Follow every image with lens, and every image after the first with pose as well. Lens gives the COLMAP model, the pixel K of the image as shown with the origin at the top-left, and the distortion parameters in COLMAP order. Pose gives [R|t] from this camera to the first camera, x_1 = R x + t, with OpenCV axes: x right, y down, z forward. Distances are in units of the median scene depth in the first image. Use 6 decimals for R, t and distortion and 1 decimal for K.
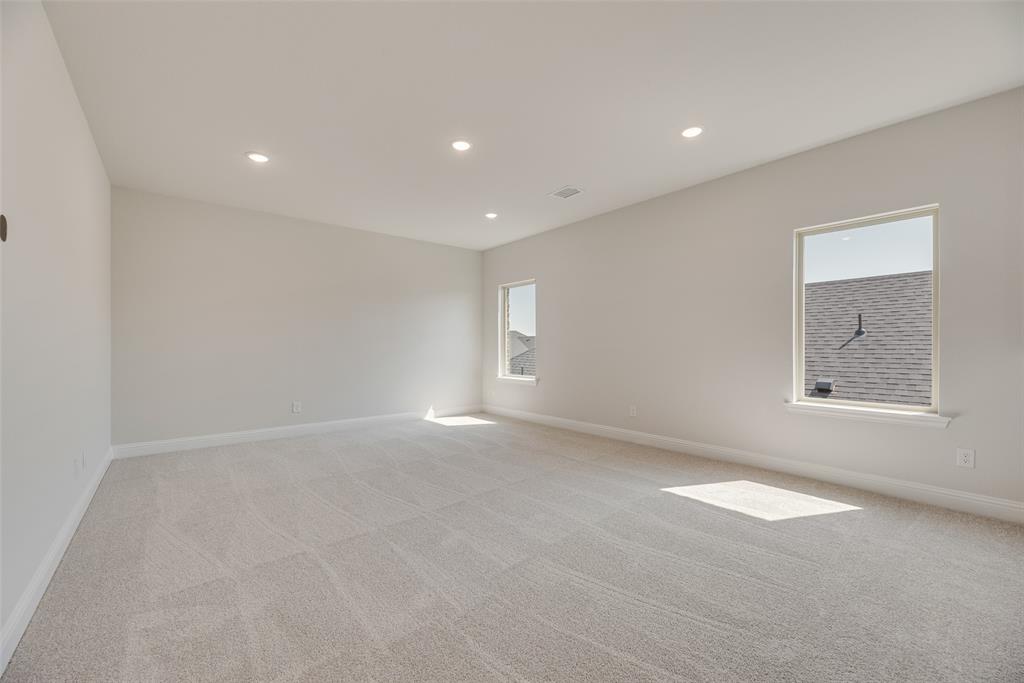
lens RADIAL K [[416.1, 0, 518.9], [0, 416.1, 345.9], [0, 0, 1]] dist [-0.000096, -0.001126]
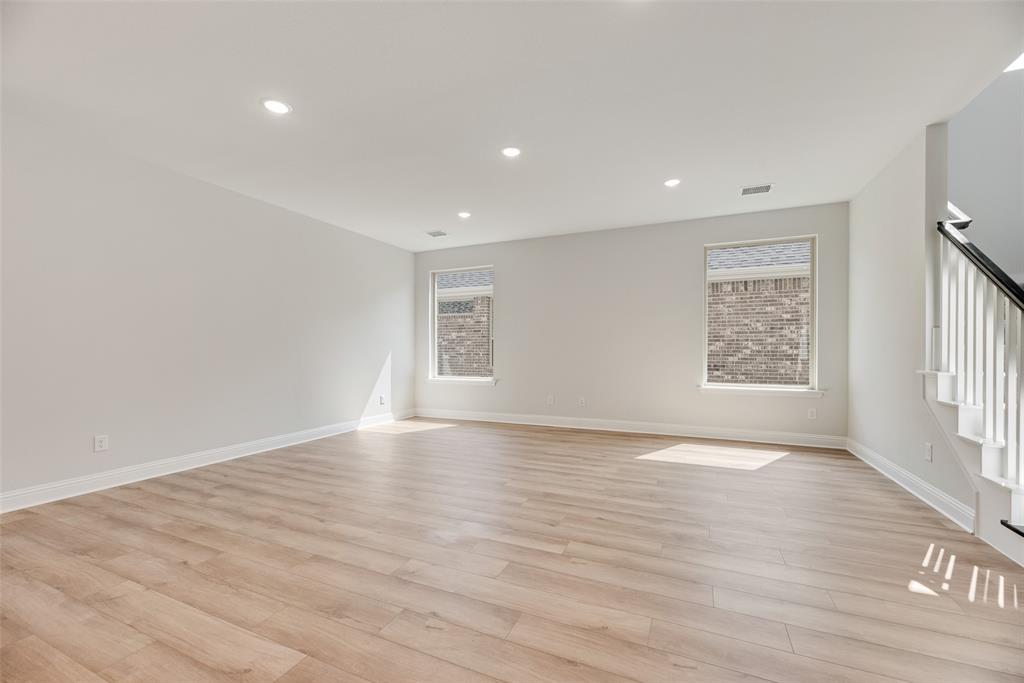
lens RADIAL K [[416.1, 0, 510.8], [0, 416.1, 346.1], [0, 0, 1]] dist [-0.000096, -0.001126]
pose [[0.867692, -0.009202, 0.497018, -0.435602], [0.002751, 0.999902, 0.013710, -0.017050], [-0.497095, -0.010528, 0.867632, 0.080044]]
